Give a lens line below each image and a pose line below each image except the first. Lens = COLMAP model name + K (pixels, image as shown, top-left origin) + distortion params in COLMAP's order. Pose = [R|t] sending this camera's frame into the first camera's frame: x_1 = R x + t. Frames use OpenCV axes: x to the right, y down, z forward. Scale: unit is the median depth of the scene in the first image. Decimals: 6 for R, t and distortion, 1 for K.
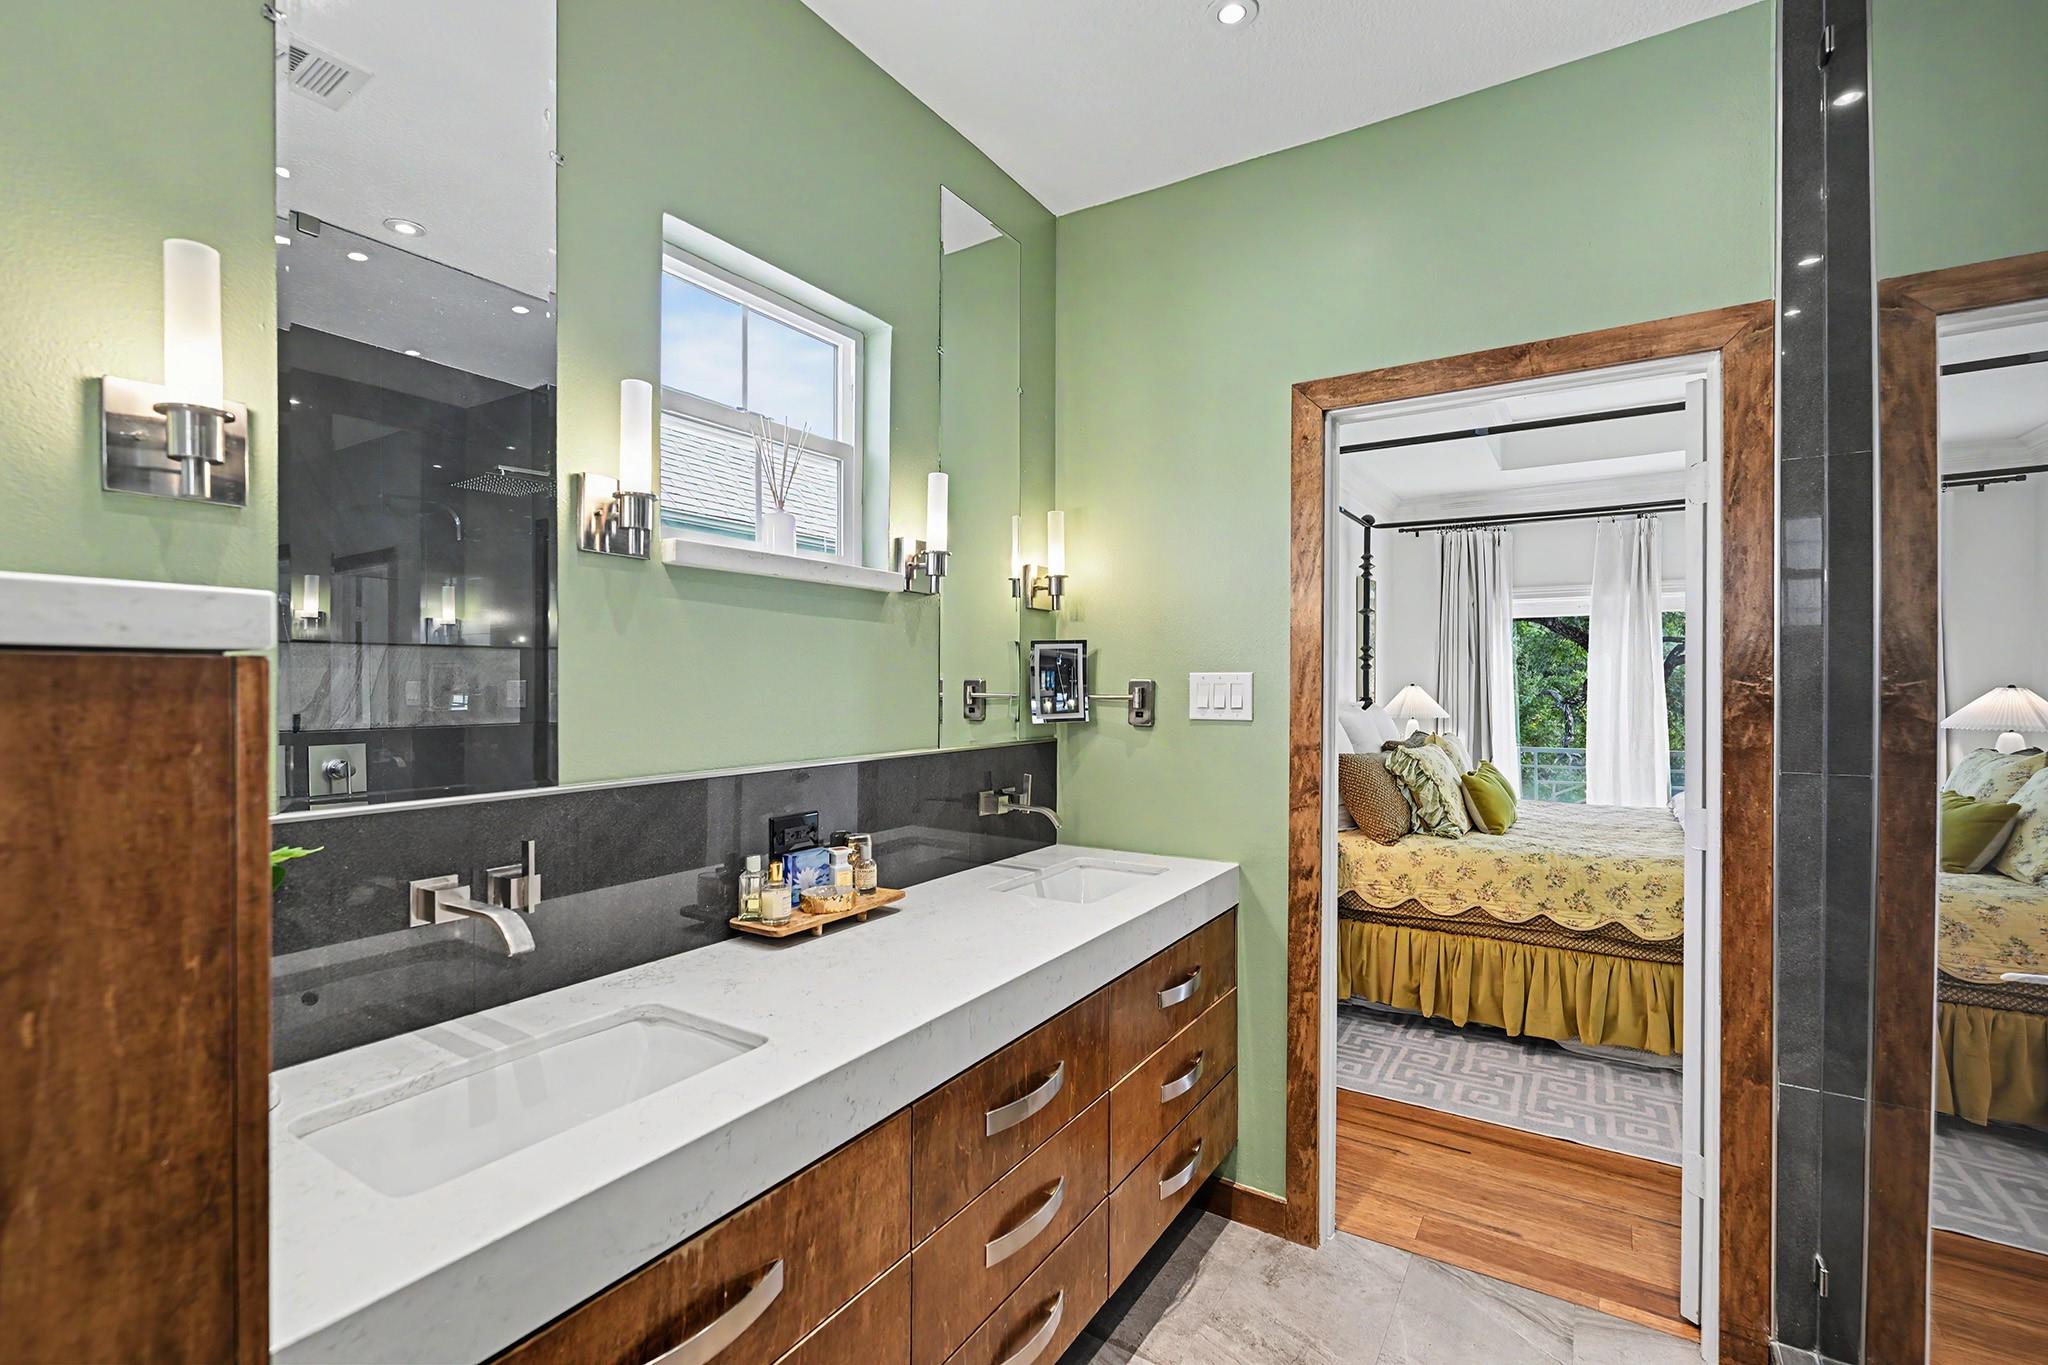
lens RADIAL K [[922.4, 0, 1020.2], [0, 922.4, 688.4], [0, 0, 1]] dist [0.000839, 0.000055]
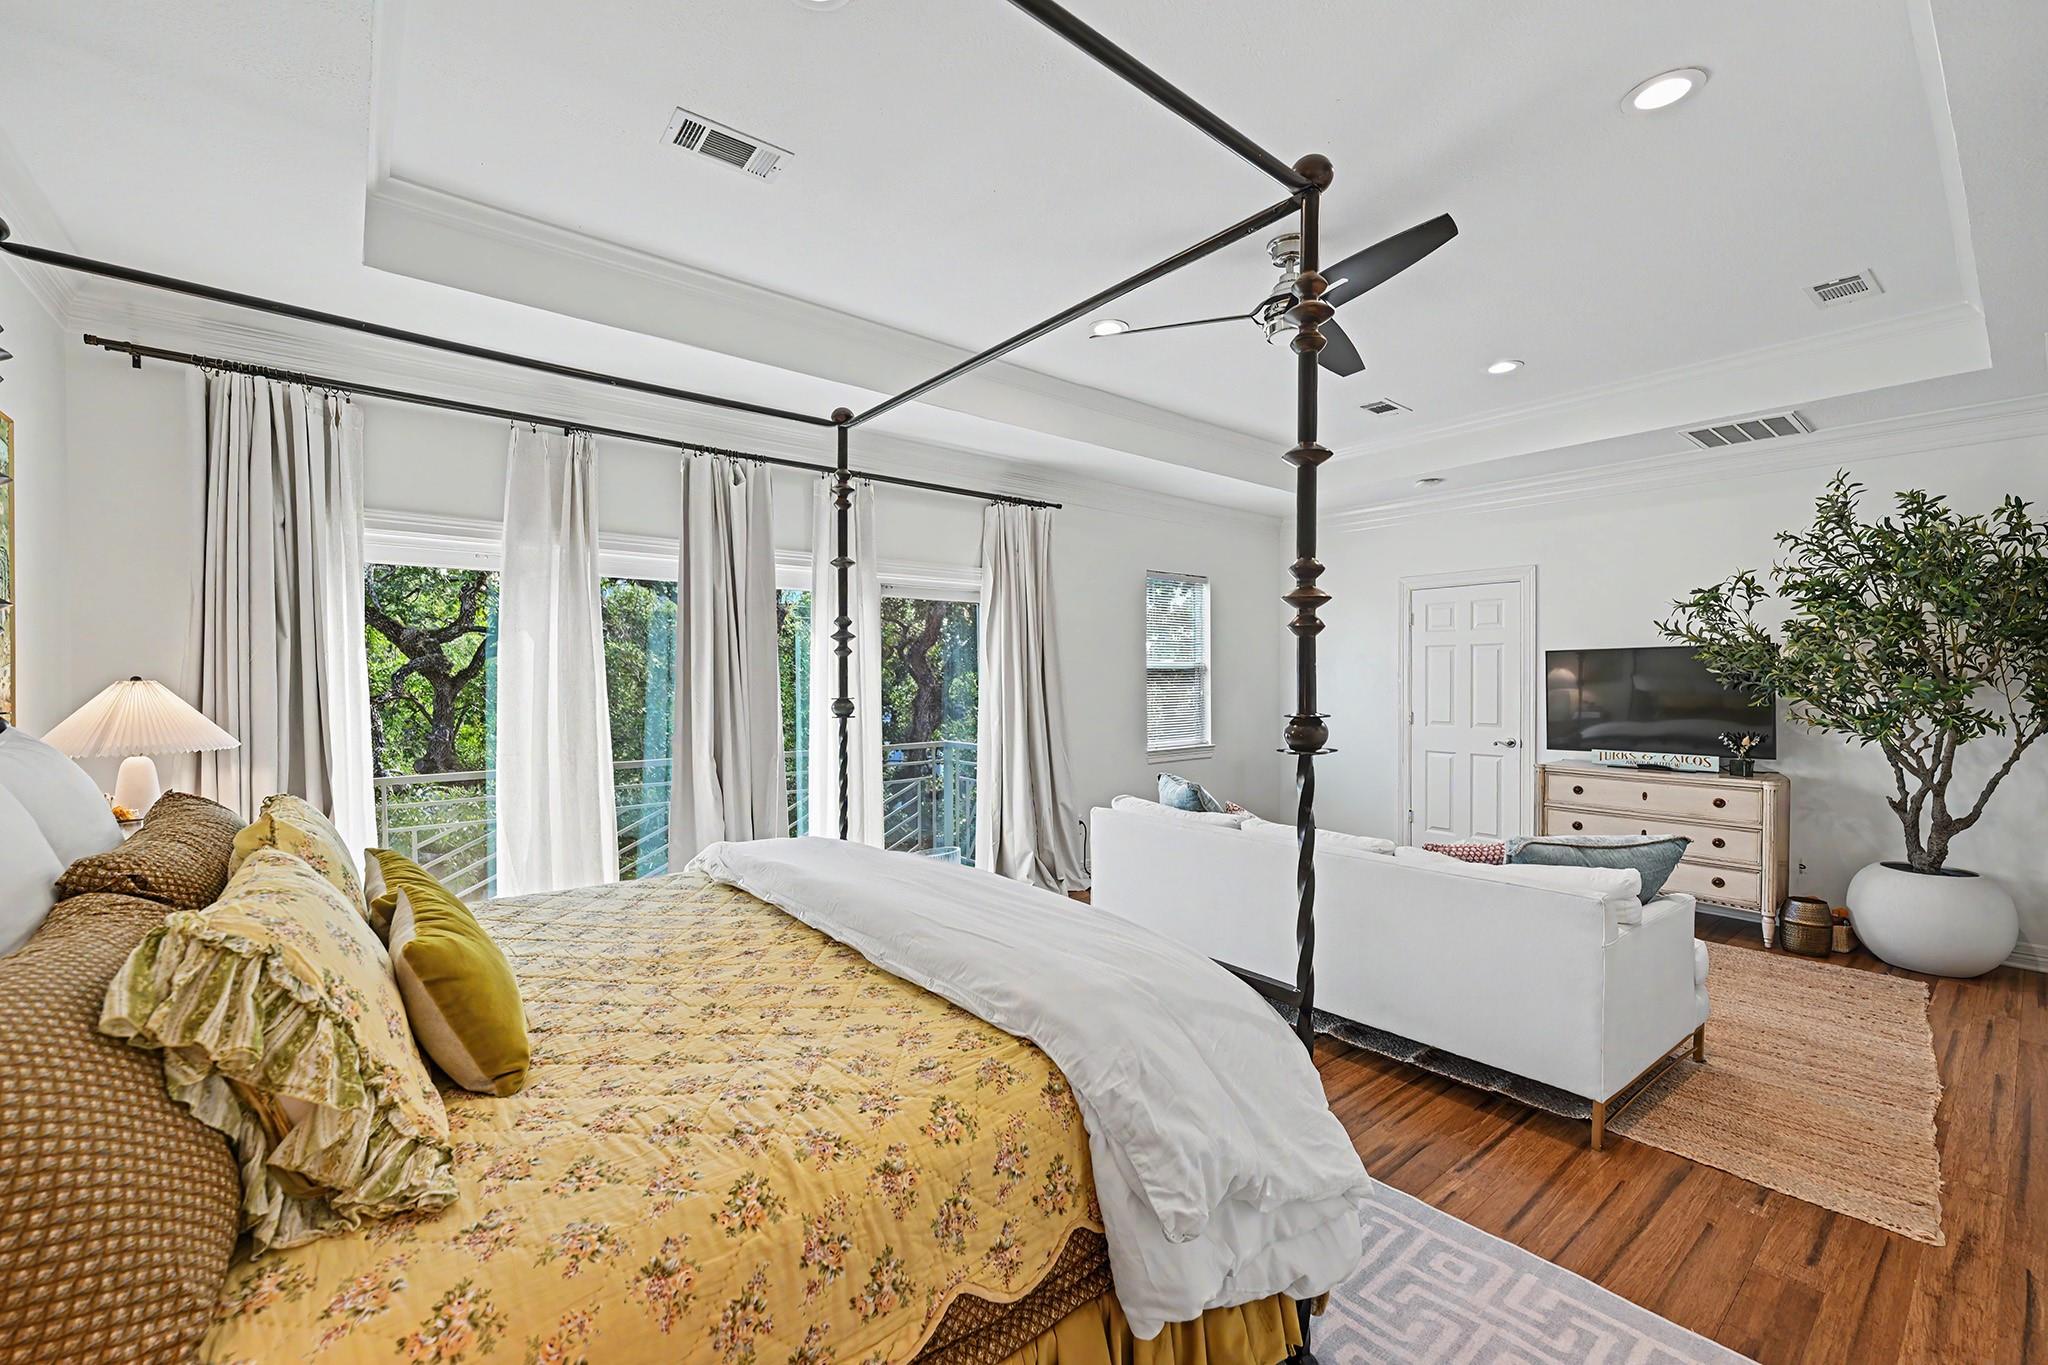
lens RADIAL K [[837.9, 0, 1022.8], [0, 837.9, 689.9], [0, 0, 1]] dist [0.001643, 0.000109]
pose [[0.317944, -0.014908, 0.947992, 0.273186], [0.006603, 0.999887, 0.013509, -0.002089], [-0.948086, 0.001964, 0.318007, 0.719197]]
